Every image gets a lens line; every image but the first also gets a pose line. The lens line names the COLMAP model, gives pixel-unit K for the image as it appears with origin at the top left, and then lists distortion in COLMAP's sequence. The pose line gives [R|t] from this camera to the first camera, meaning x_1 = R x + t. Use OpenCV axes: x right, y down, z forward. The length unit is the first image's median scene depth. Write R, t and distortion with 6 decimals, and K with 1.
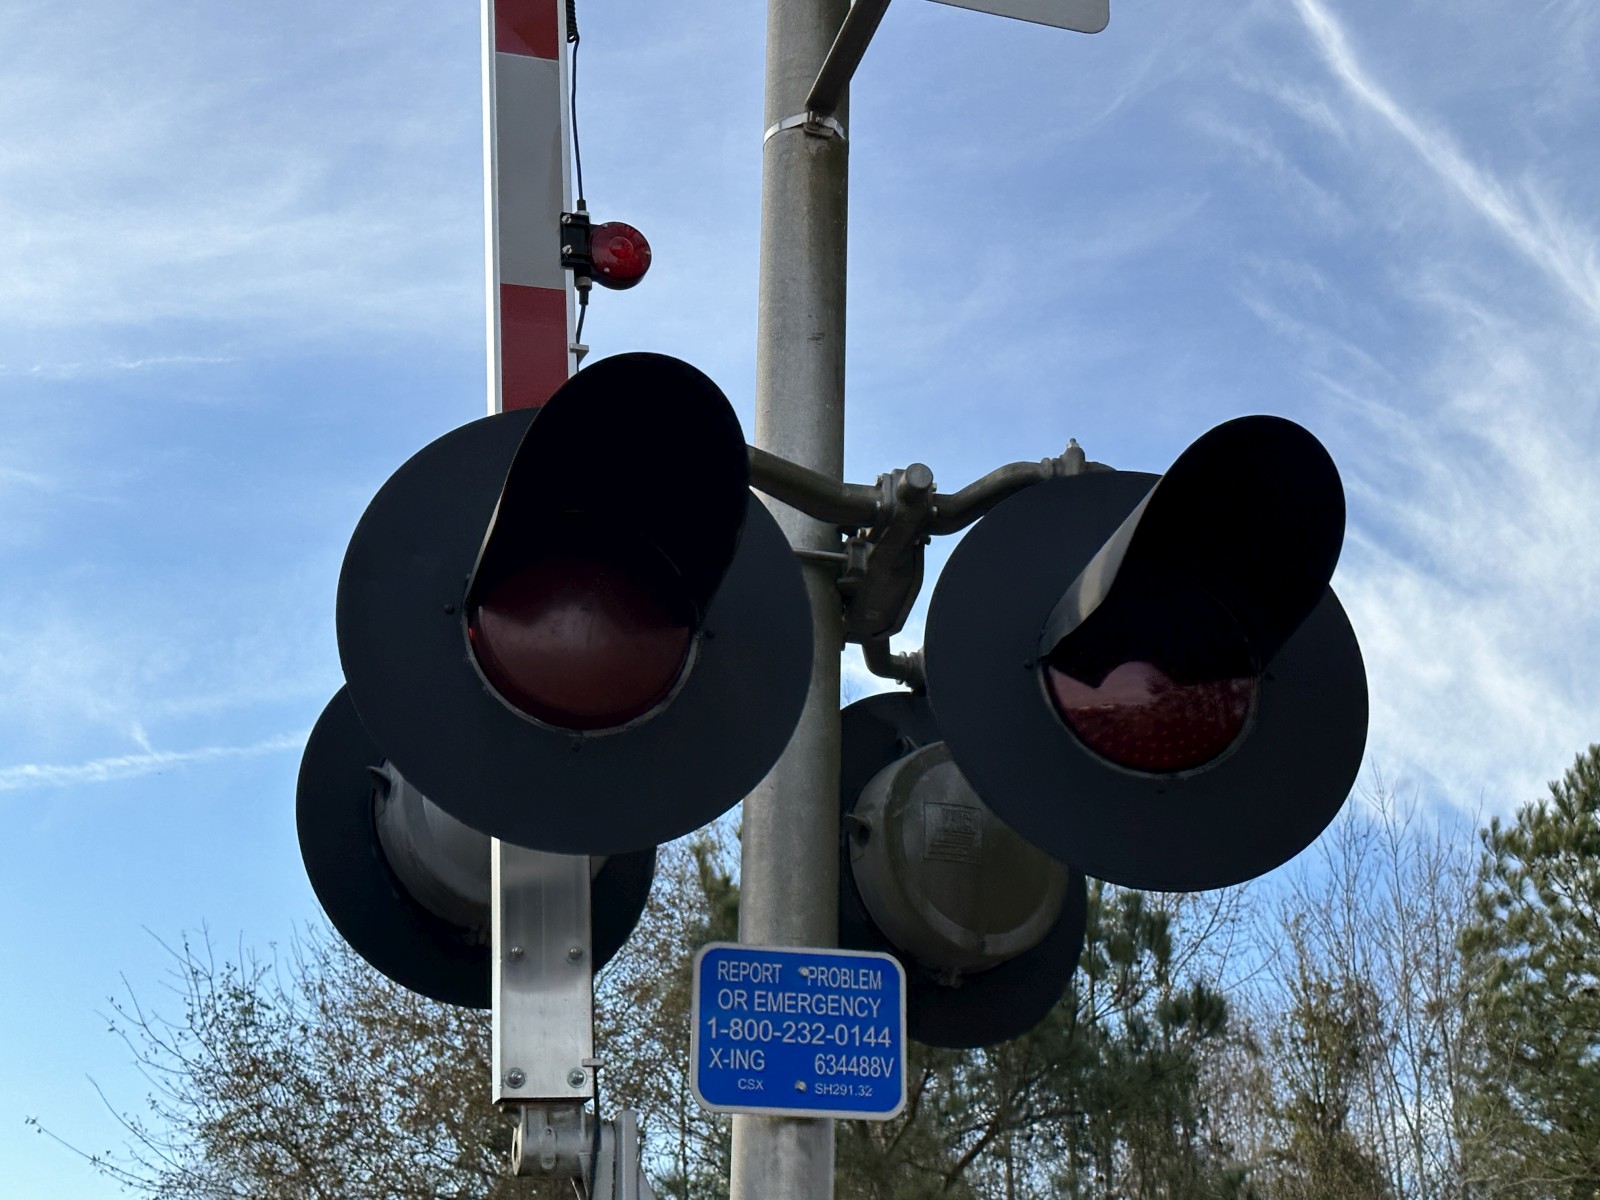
lens RADIAL K [[2360.9, 0, 840.2], [0, 2360.9, 565.7], [0, 0, 1]] dist [0.155048, -0.002381]
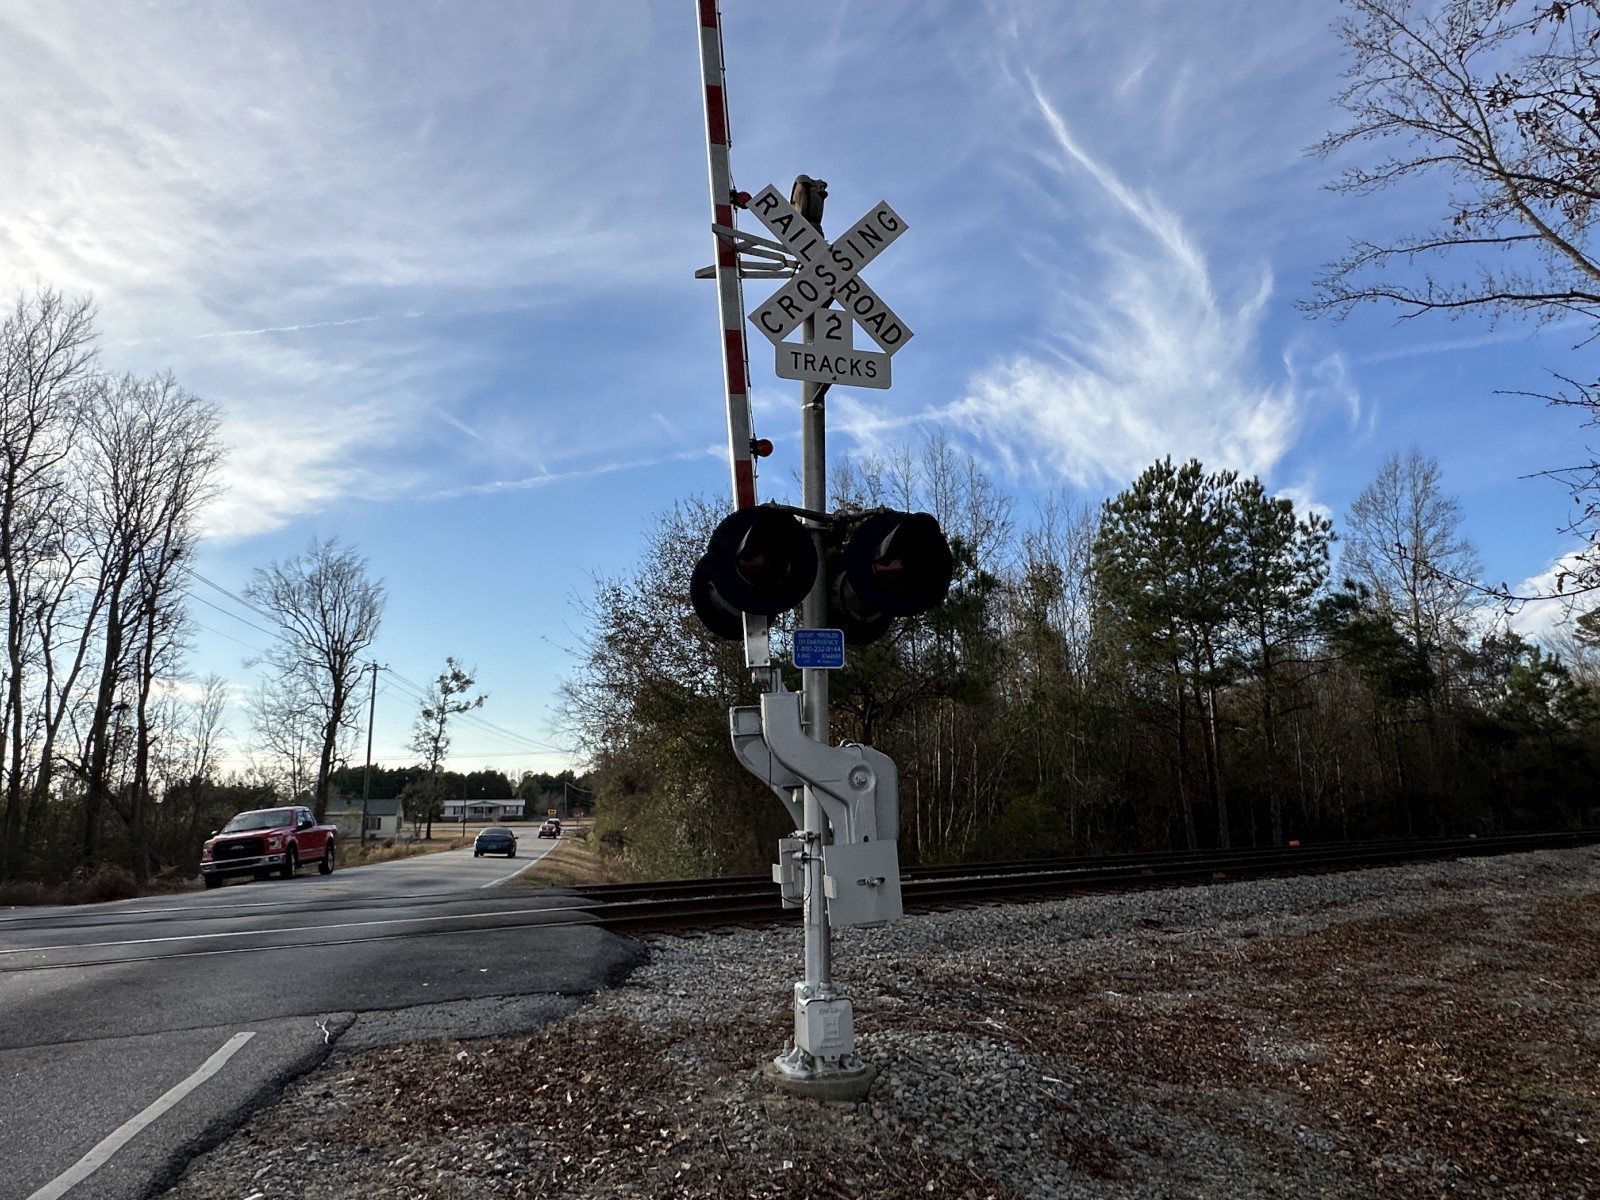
lens RADIAL K [[1027.9, 0, 807.9], [0, 1027.9, 600.2], [0, 0, 1]] dist [-0.004234, -0.000665]
pose [[0.998777, -0.031982, -0.037698, 0.002631], [0.039093, 0.977714, 0.206268, -0.020642], [0.030261, -0.207489, 0.977769, -0.060300]]
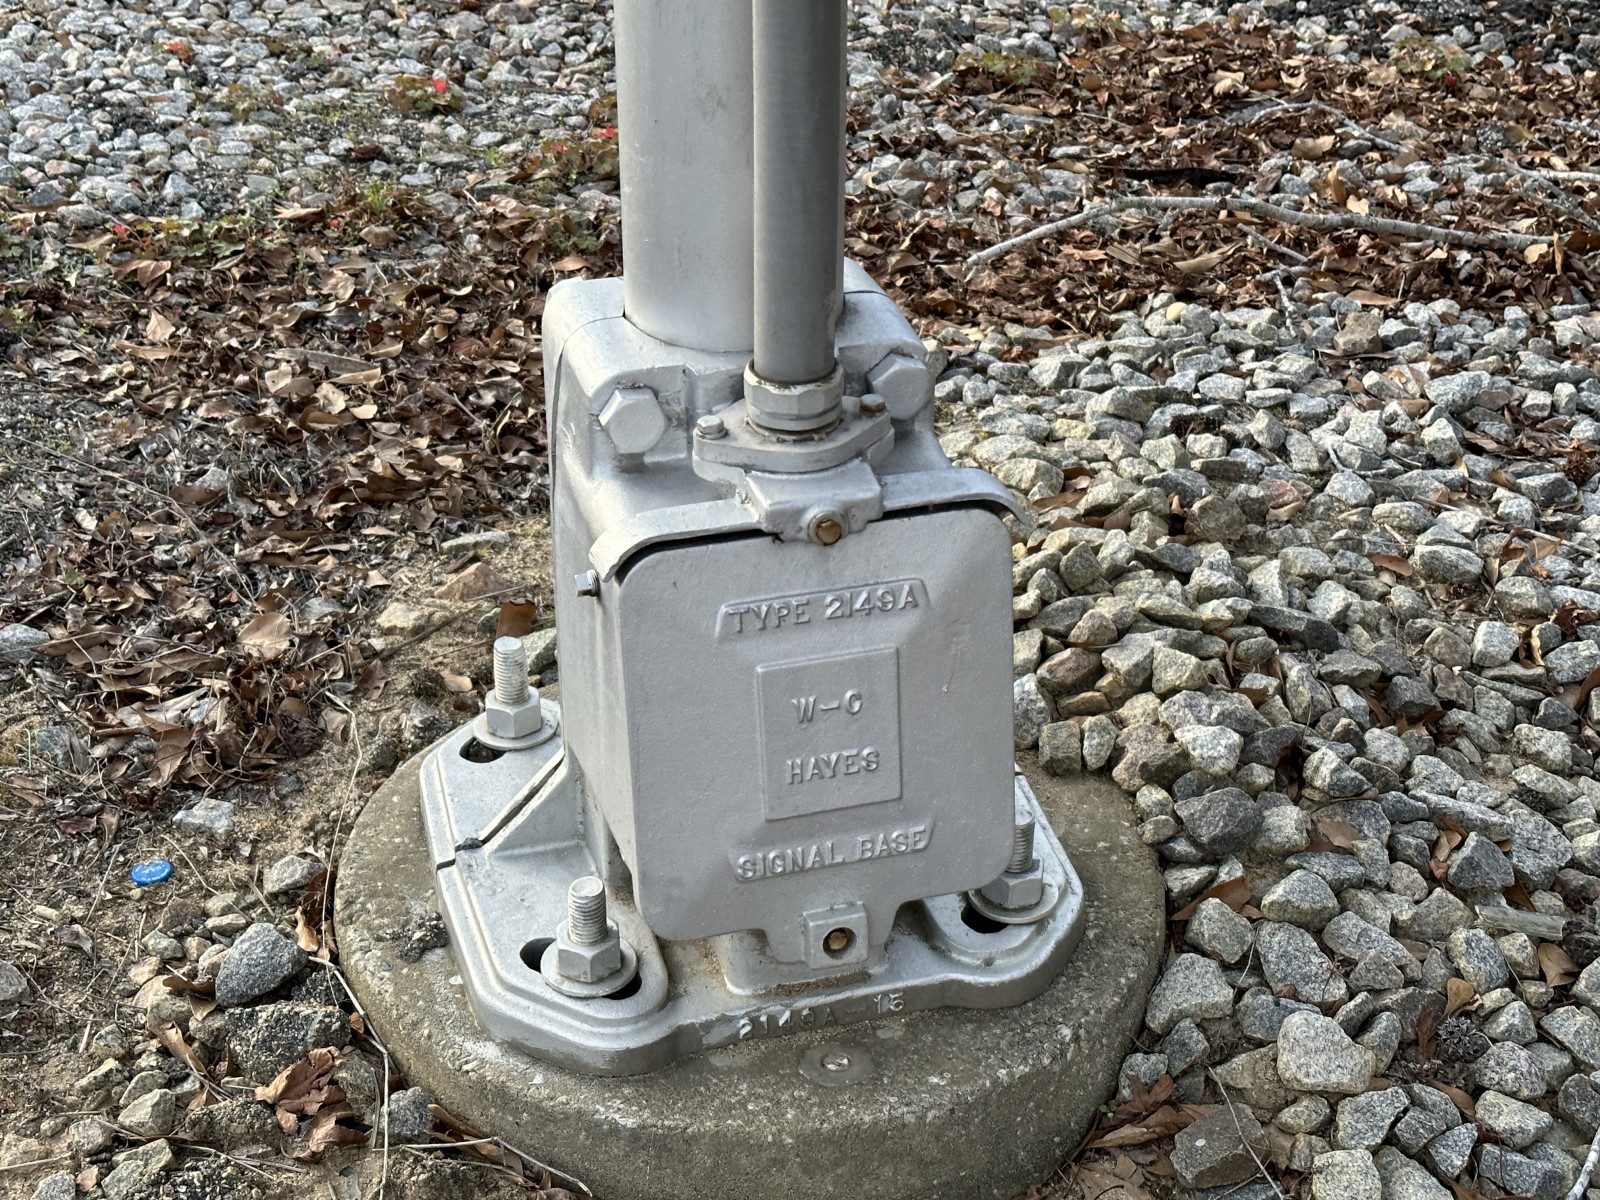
lens RADIAL K [[2553.6, 0, 800.0], [0, 2553.6, 600.0], [0, 0, 1]] dist [-0.000095, -0.004873]
pose [[0.998645, 0.007652, -0.051472, 0.000029], [0.036553, 0.600851, 0.798525, 0.037337], [0.037037, -0.799325, 0.599757, 0.053927]]
